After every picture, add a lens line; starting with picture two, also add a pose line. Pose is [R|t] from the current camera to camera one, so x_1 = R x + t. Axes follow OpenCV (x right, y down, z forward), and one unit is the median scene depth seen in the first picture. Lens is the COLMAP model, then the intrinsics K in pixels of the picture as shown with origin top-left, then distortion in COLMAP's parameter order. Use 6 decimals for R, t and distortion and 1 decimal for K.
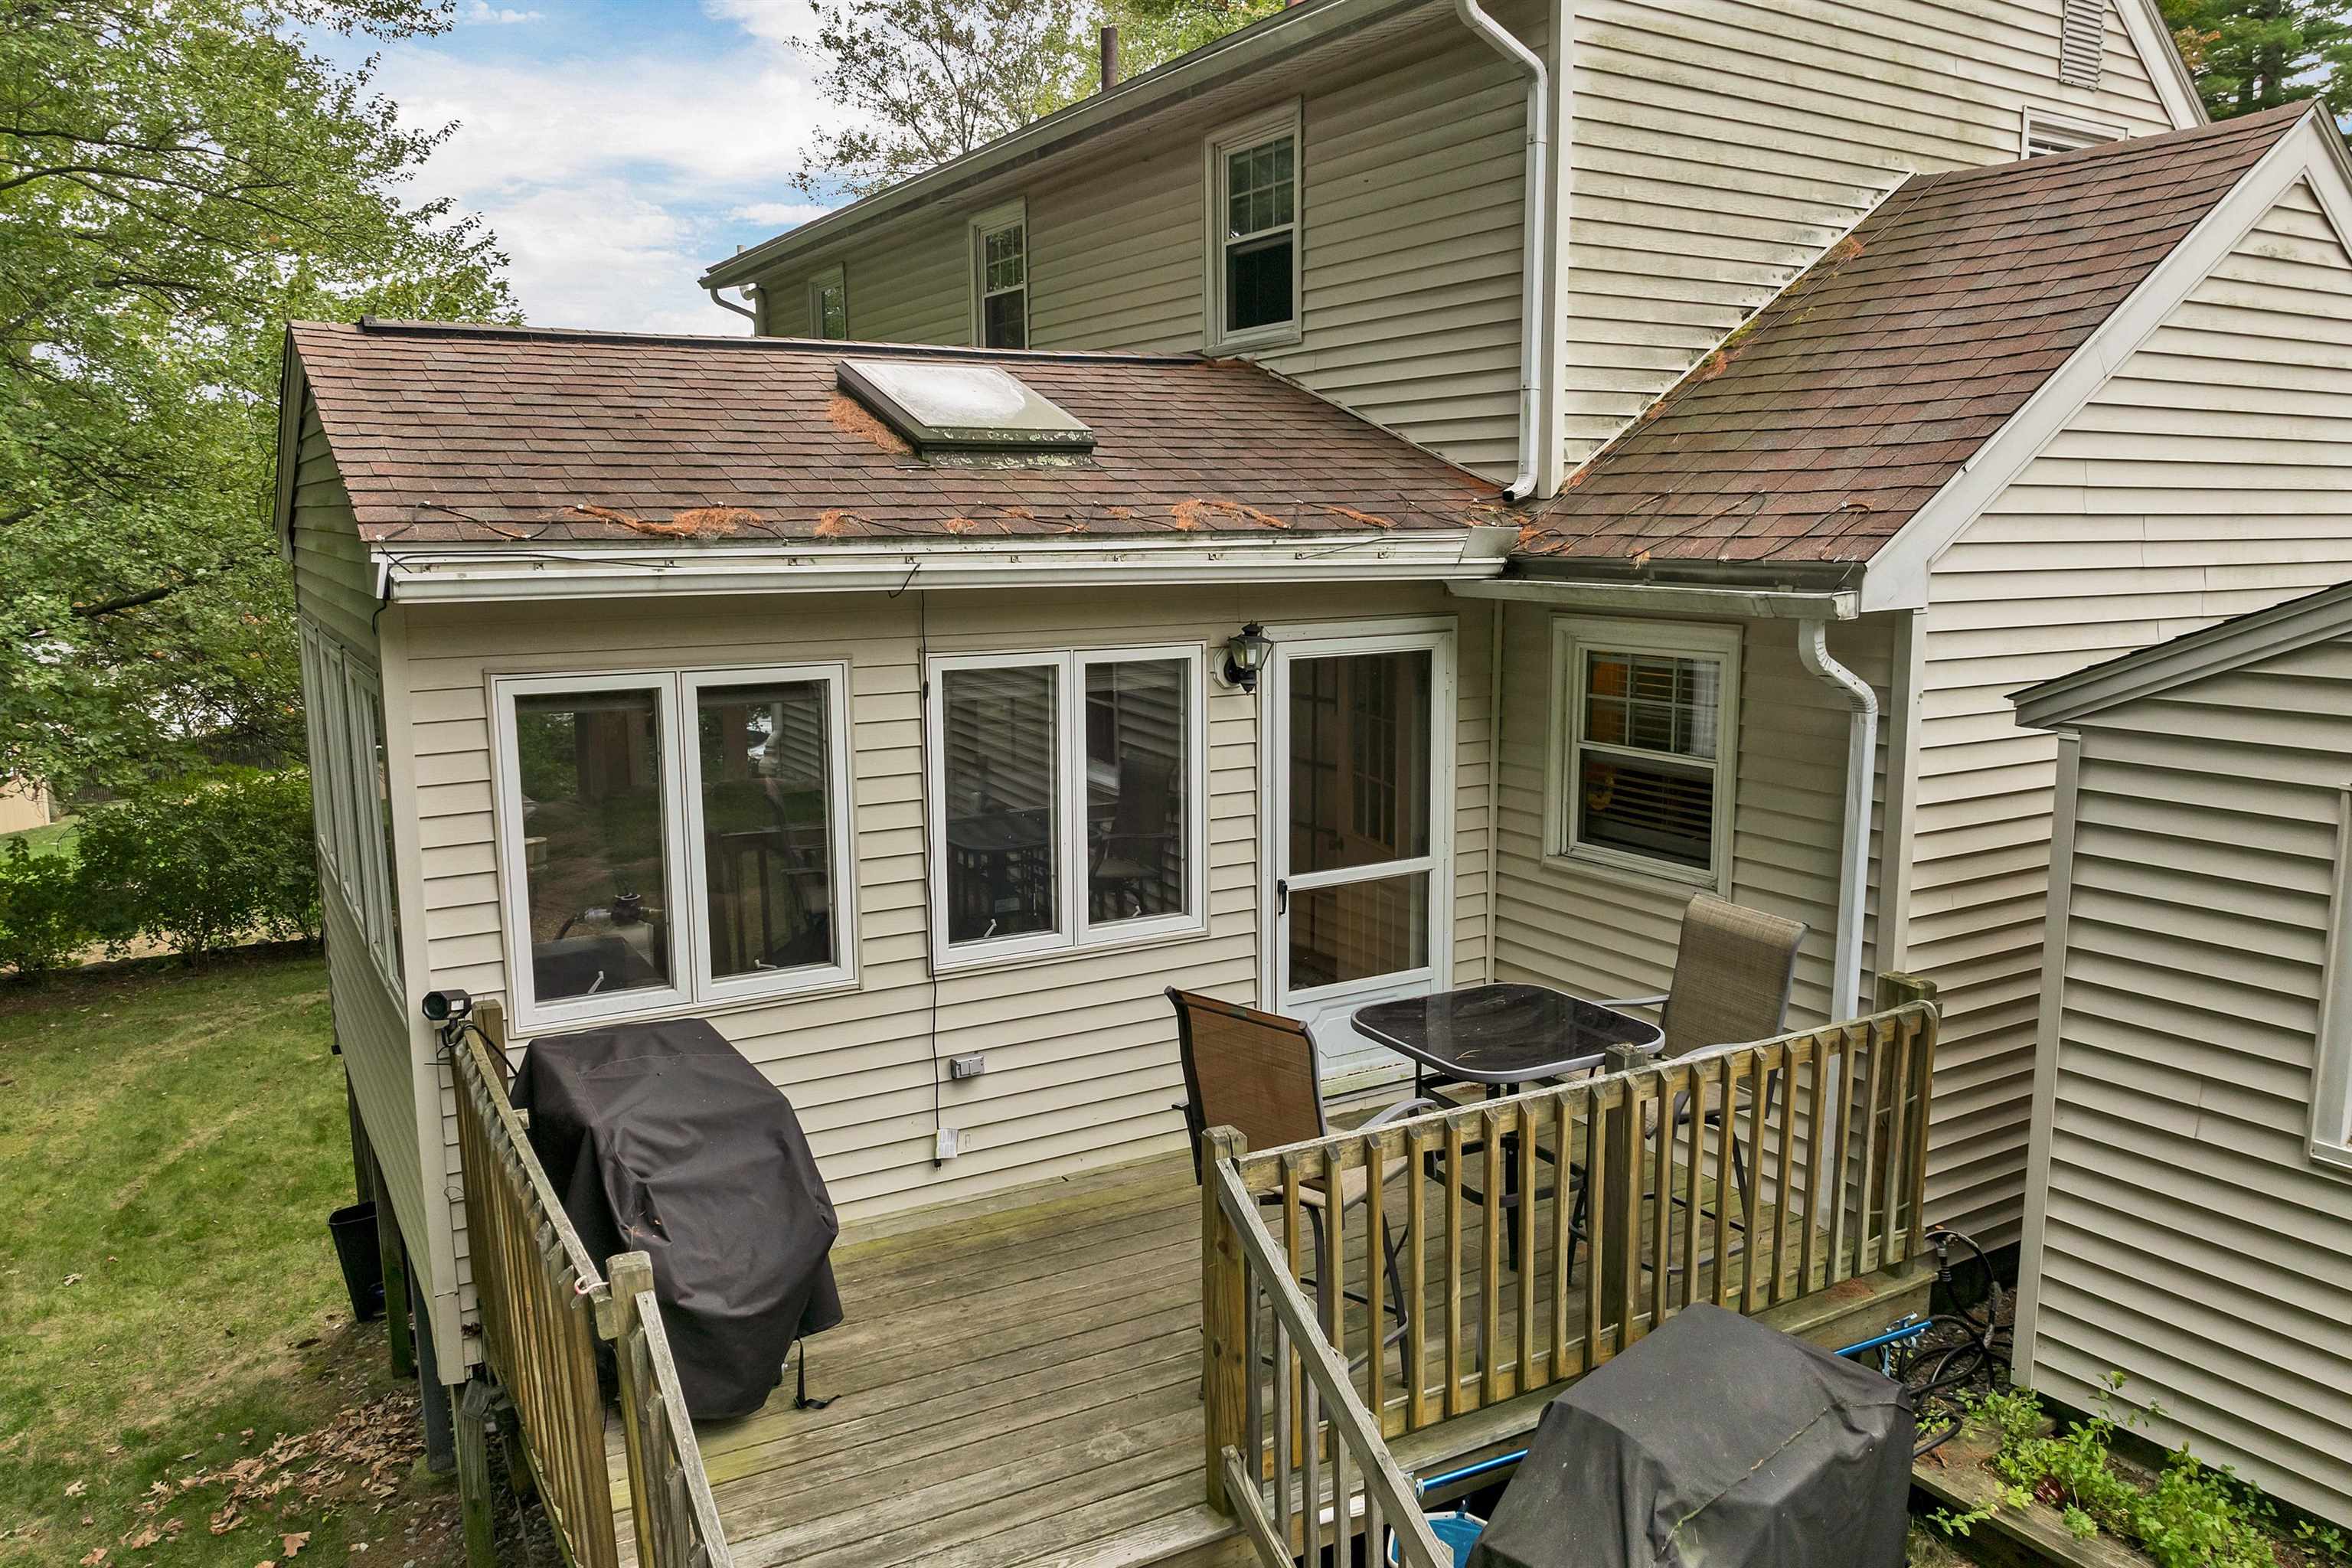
lens RADIAL K [[1678.8, 0, 1176.0], [0, 1678.8, 784.0], [0, 0, 1]] dist [-0.009934, -0.002960]
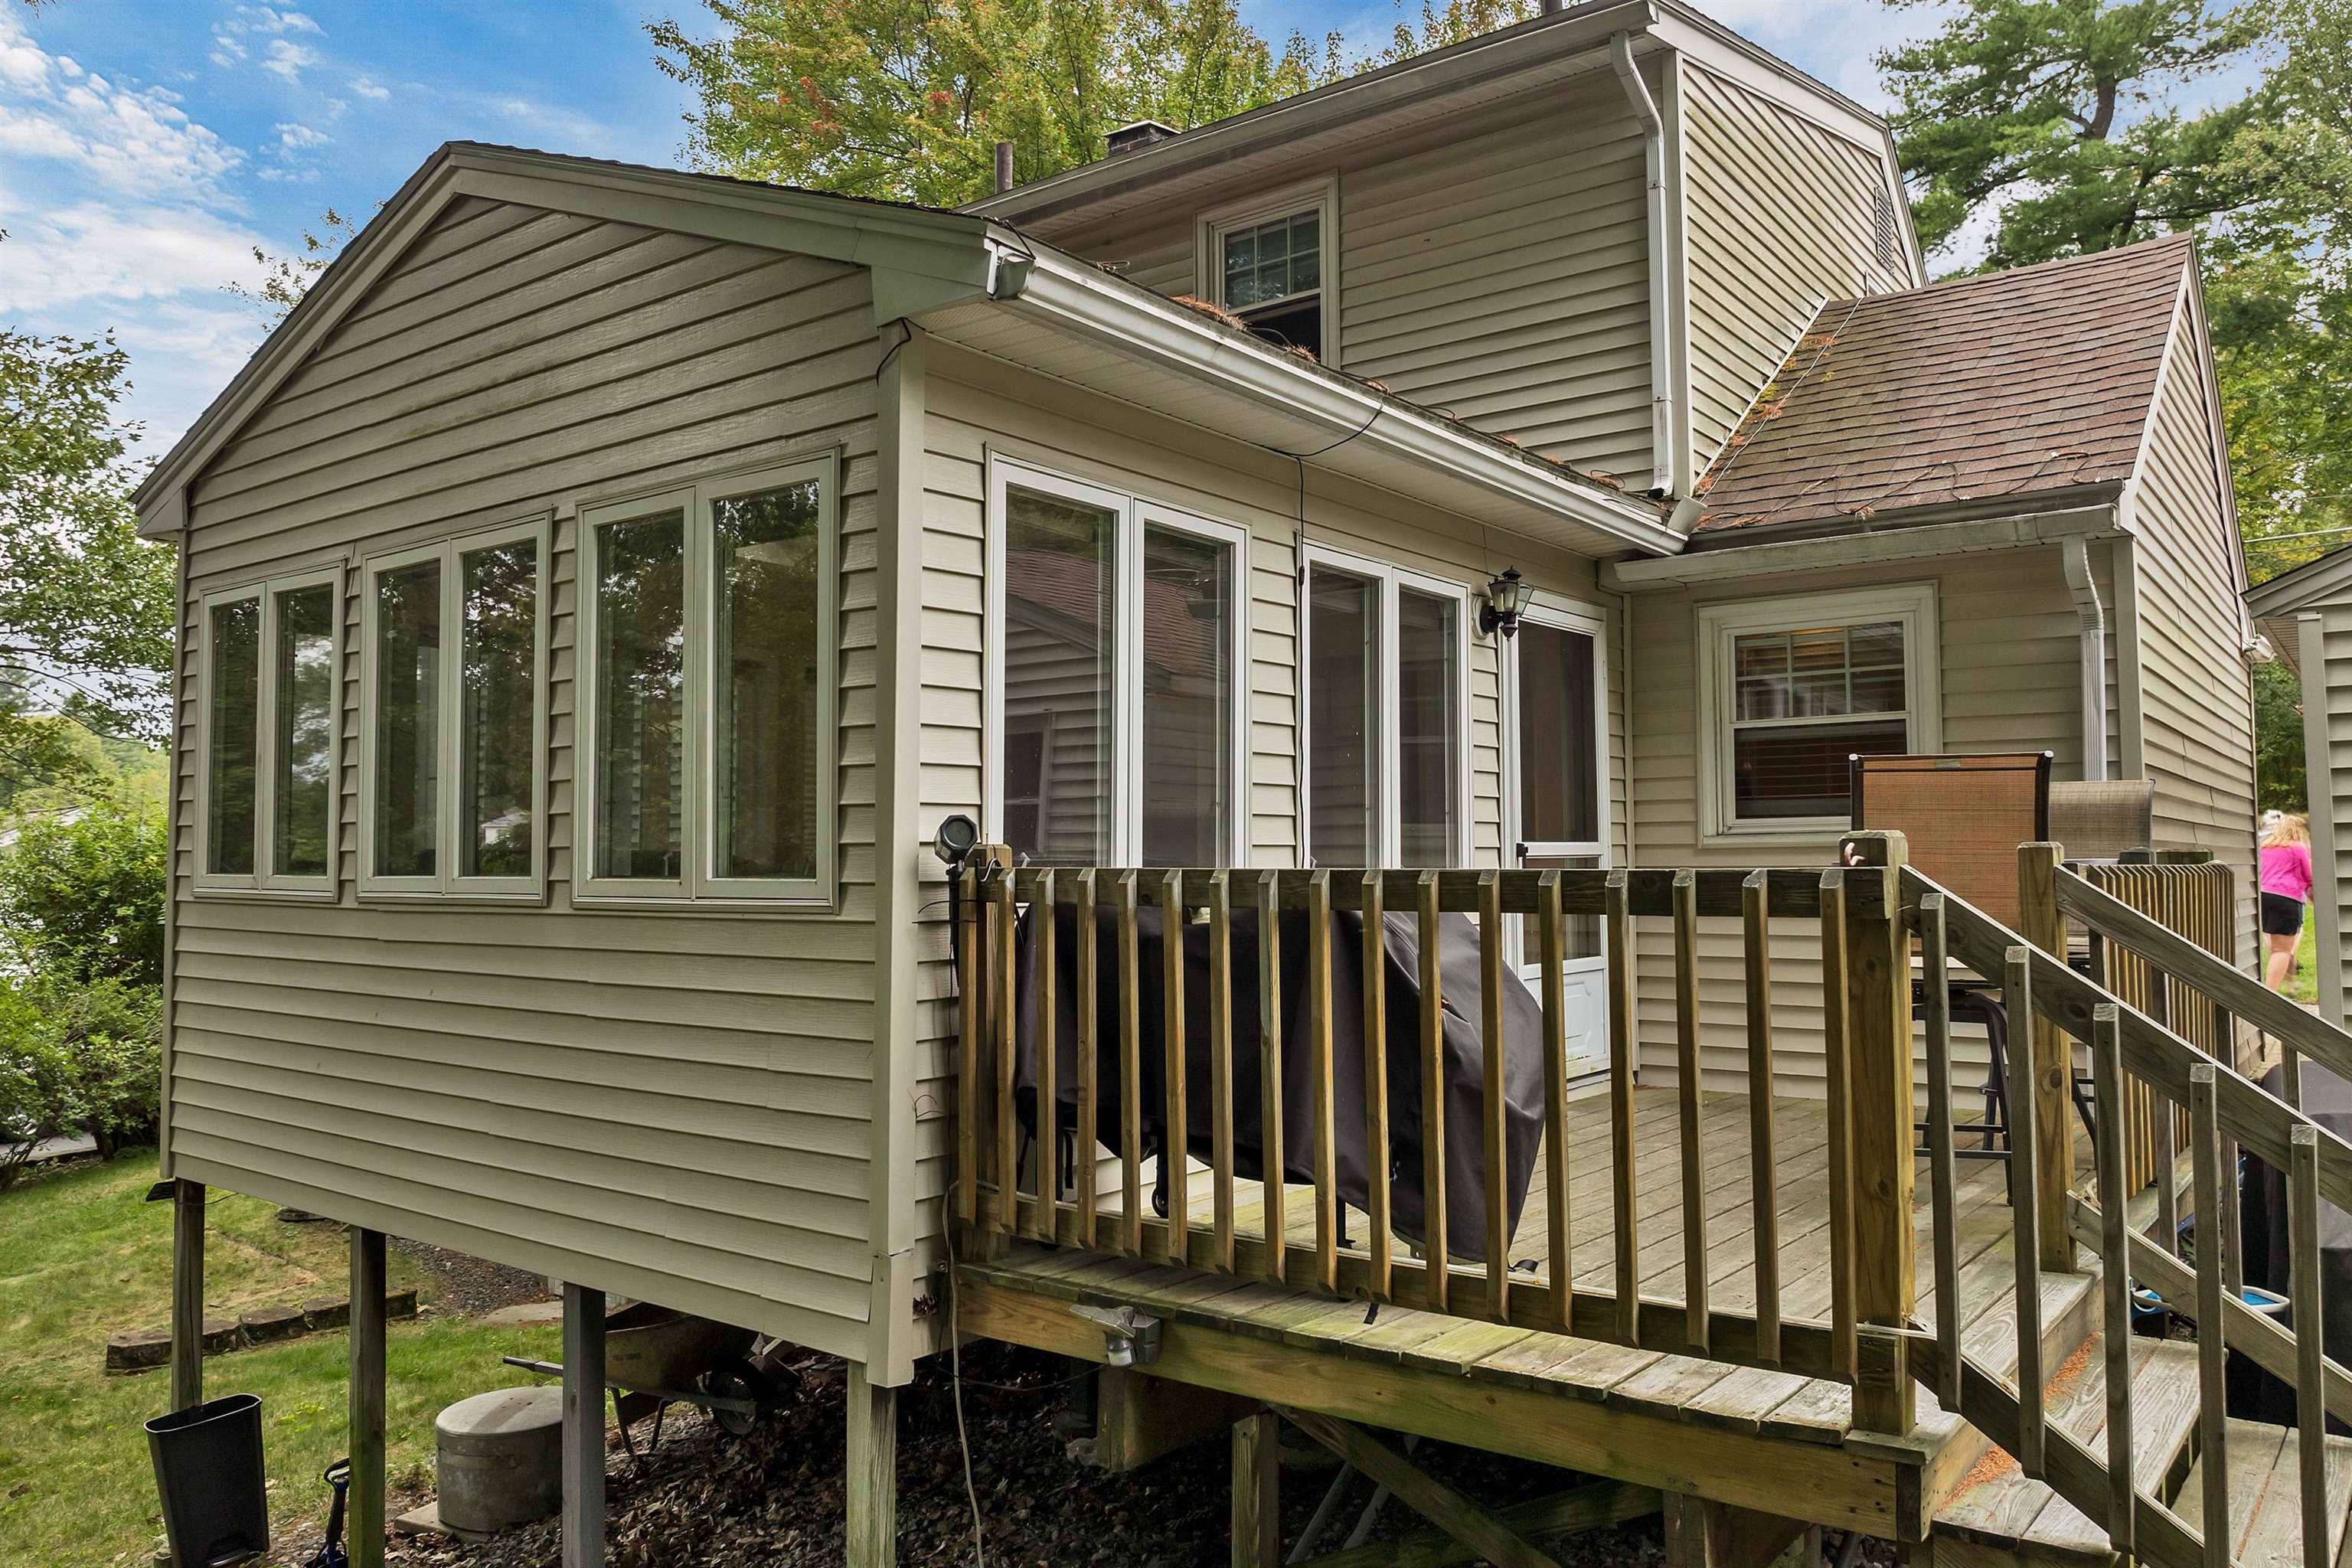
lens RADIAL K [[1678.8, 0, 1176.0], [0, 1678.8, 784.0], [0, 0, 1]] dist [-0.009934, -0.002960]
pose [[0.926868, 0.021130, 0.374793, -0.511776], [0.057238, 0.978785, -0.196733, 0.214404], [-0.370998, 0.203797, 0.905995, 0.198786]]
